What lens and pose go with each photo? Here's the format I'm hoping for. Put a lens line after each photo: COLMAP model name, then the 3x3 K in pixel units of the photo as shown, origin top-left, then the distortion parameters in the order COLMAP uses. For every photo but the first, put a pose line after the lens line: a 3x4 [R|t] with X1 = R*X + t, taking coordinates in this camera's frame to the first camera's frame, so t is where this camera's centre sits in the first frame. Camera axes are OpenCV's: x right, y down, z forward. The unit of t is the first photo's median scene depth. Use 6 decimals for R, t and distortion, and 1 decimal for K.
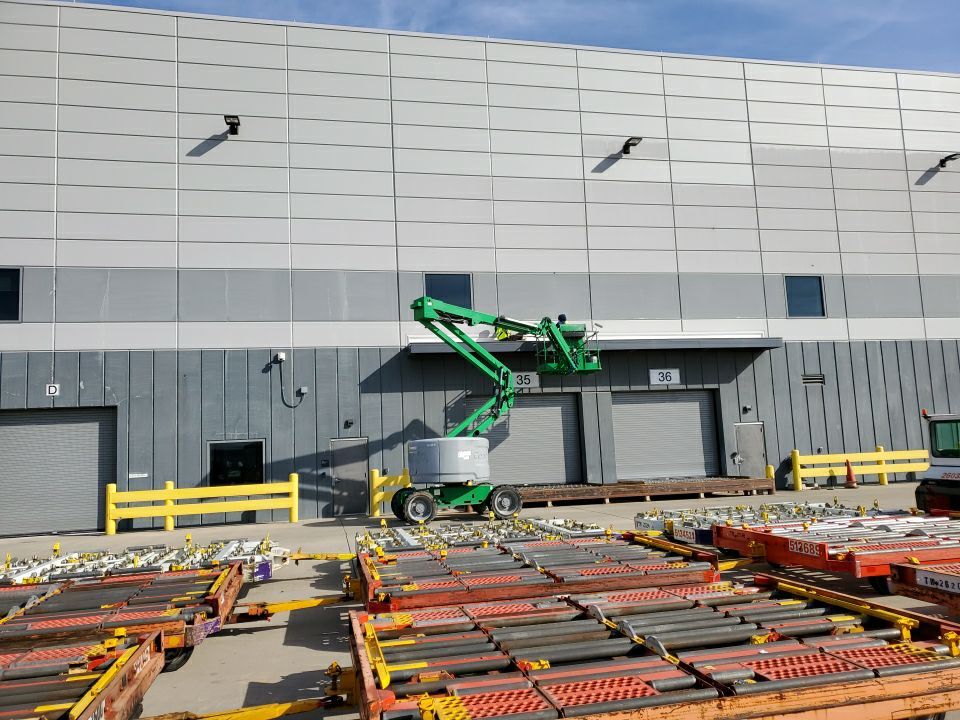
lens RADIAL K [[748.2, 0, 481.1], [0, 748.2, 372.6], [0, 0, 1]] dist [0.008804, 0.004074]
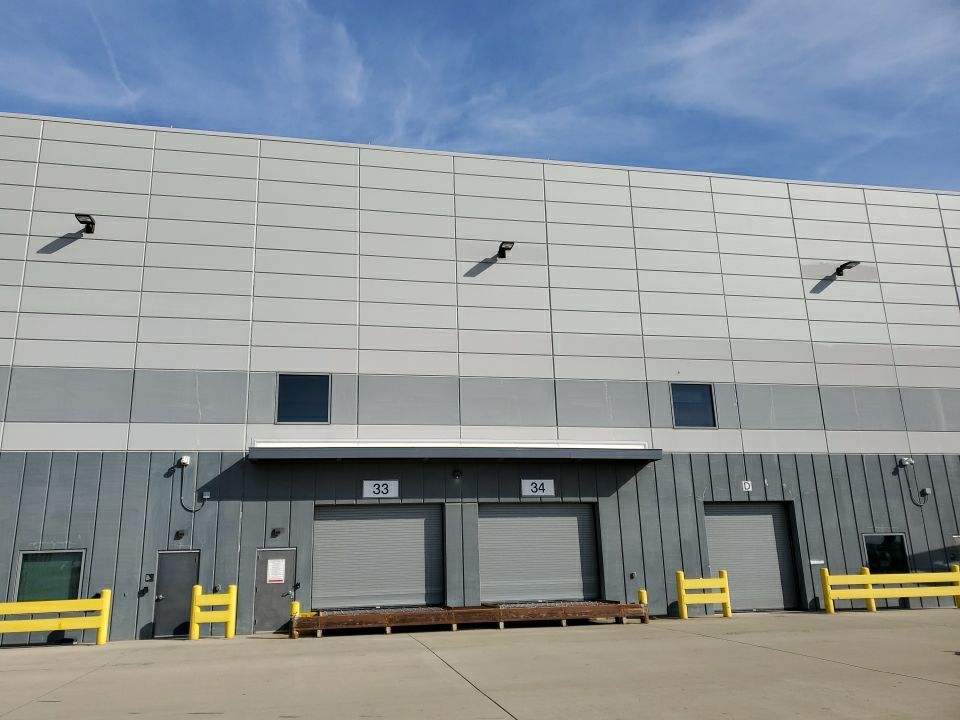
lens RADIAL K [[754.6, 0, 480.7], [0, 754.6, 361.2], [0, 0, 1]] dist [0.017897, -0.005838]
pose [[0.999603, 0.014310, -0.024268, 0.193803], [-0.017895, 0.987811, -0.154624, -0.004296], [0.021759, 0.154997, 0.987675, 0.043656]]
